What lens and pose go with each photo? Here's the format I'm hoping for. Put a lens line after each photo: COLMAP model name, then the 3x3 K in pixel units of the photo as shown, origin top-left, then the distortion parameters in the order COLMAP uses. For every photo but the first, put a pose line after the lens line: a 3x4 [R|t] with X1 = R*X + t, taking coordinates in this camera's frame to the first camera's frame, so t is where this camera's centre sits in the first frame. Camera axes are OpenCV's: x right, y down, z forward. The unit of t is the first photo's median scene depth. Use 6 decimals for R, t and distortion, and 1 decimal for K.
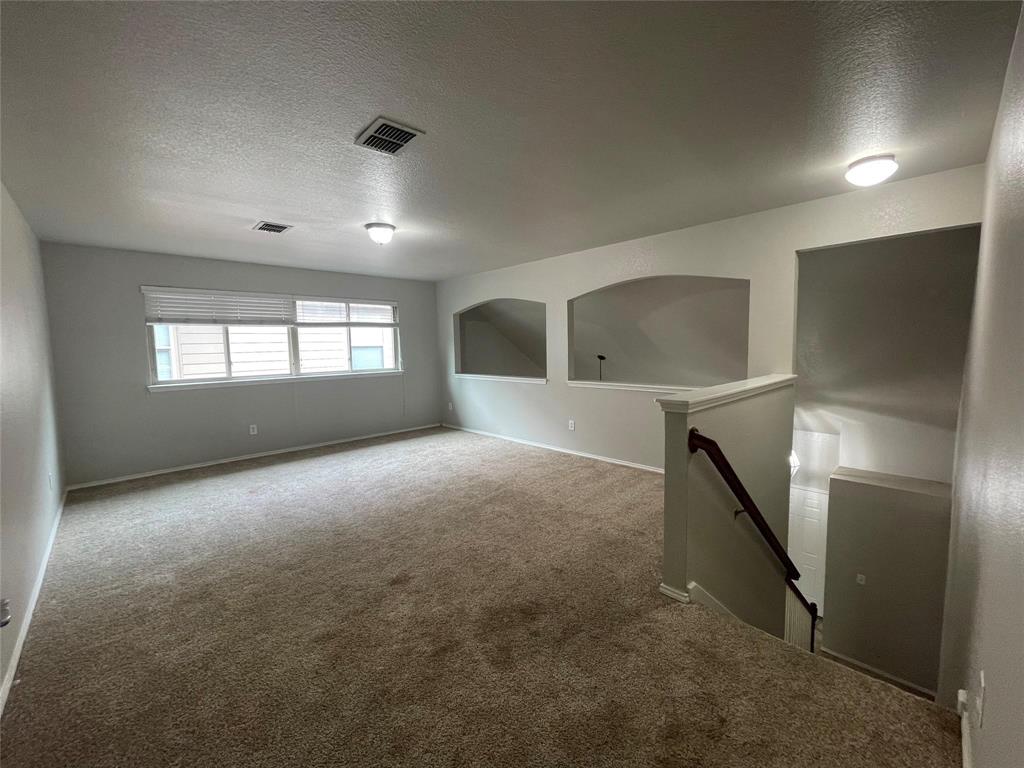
lens RADIAL K [[413.9, 0, 511.3], [0, 413.9, 379.1], [0, 0, 1]] dist [-0.003335, 0.000048]
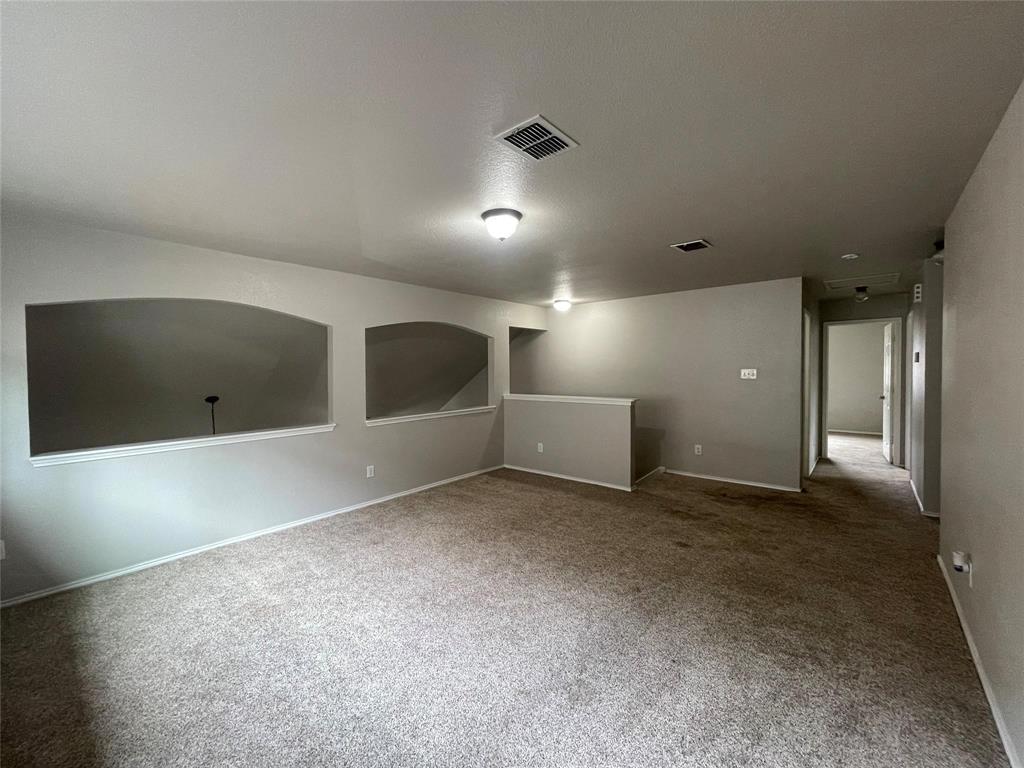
lens RADIAL K [[413.9, 0, 511.3], [0, 413.9, 379.1], [0, 0, 1]] dist [-0.003335, 0.000048]
pose [[-0.083091, -0.004899, 0.996530, -0.882530], [0.099147, 0.994986, 0.013158, -0.075344], [-0.991598, 0.099896, -0.082189, 0.900334]]
